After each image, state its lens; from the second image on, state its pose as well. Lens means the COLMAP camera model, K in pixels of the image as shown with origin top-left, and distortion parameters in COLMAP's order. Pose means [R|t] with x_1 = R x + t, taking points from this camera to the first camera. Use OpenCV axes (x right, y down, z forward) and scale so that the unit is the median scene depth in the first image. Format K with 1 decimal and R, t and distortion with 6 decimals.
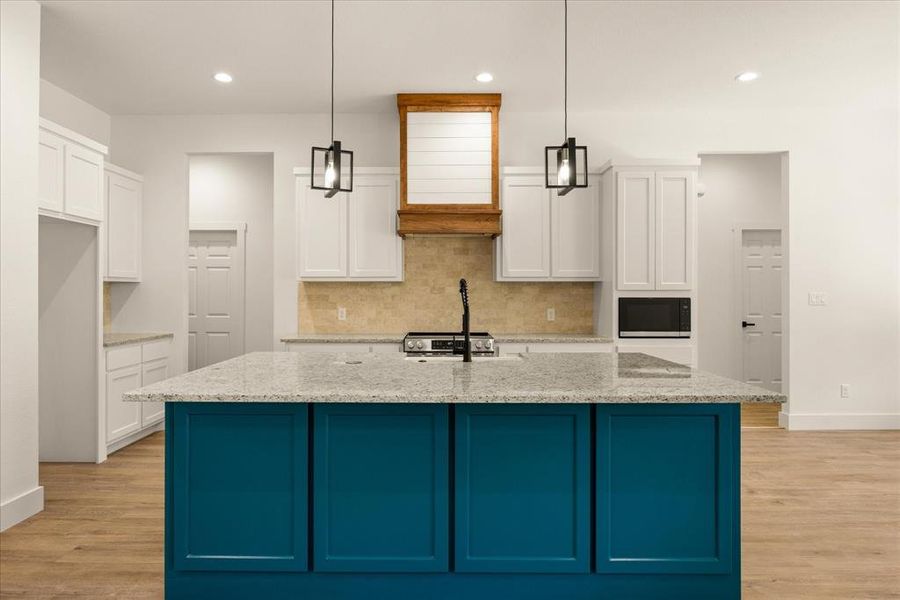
lens RADIAL K [[542.0, 0, 427.7], [0, 542.0, 294.3], [0, 0, 1]] dist [-0.003641, -0.000088]
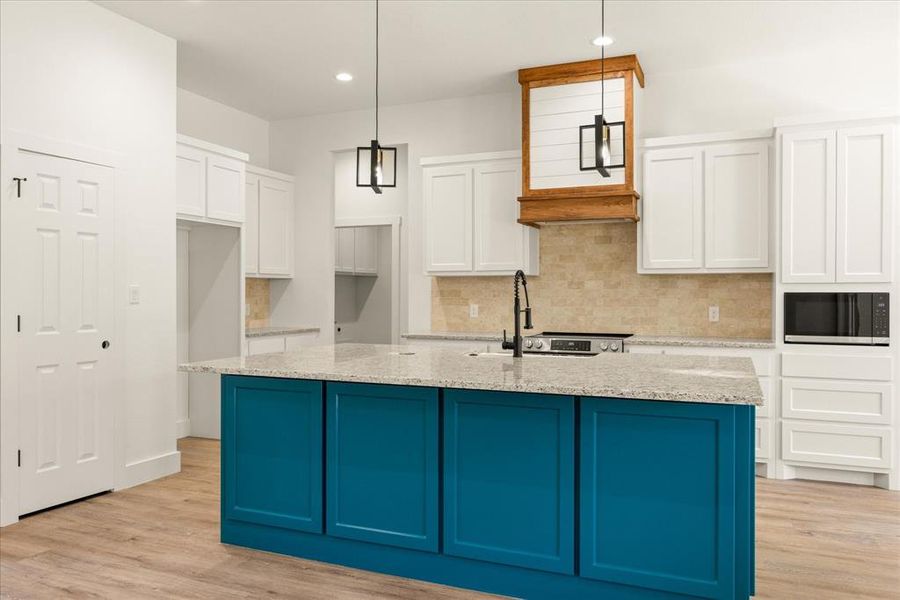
lens RADIAL K [[651.7, 0, 450.0], [0, 651.7, 300.0], [0, 0, 1]] dist [0.000062, 0.000902]
pose [[0.930130, 0.003956, -0.367209, 0.240094], [-0.000757, 0.999960, 0.008856, 0.008723], [0.367229, -0.007960, 0.930096, -0.067859]]
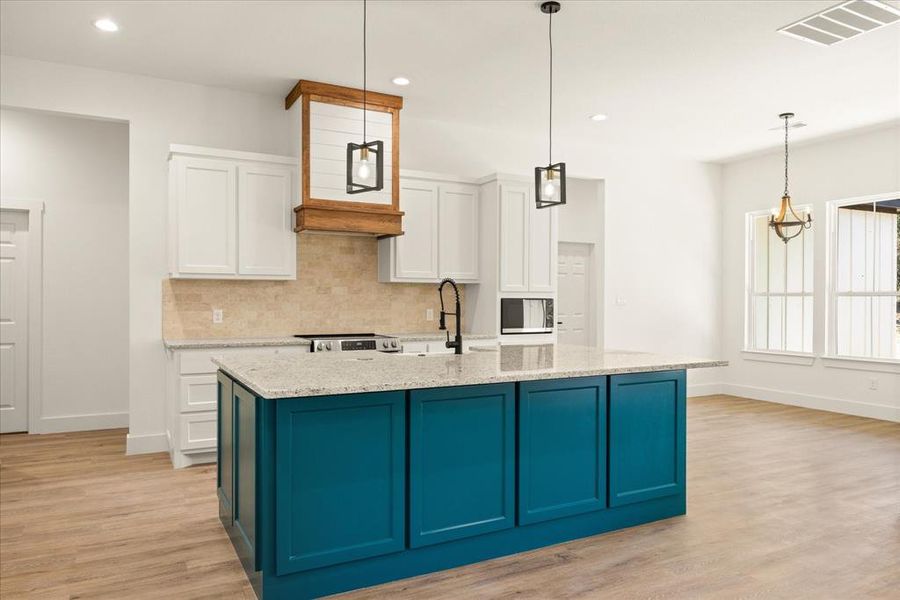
lens RADIAL K [[604.6, 0, 433.6], [0, 604.6, 305.2], [0, 0, 1]] dist [-0.002092, -0.001493]
pose [[0.884469, -0.001894, 0.466595, -0.339132], [-0.002718, 0.999954, 0.009211, 0.009360], [-0.466591, -0.009415, 0.884423, -0.033748]]
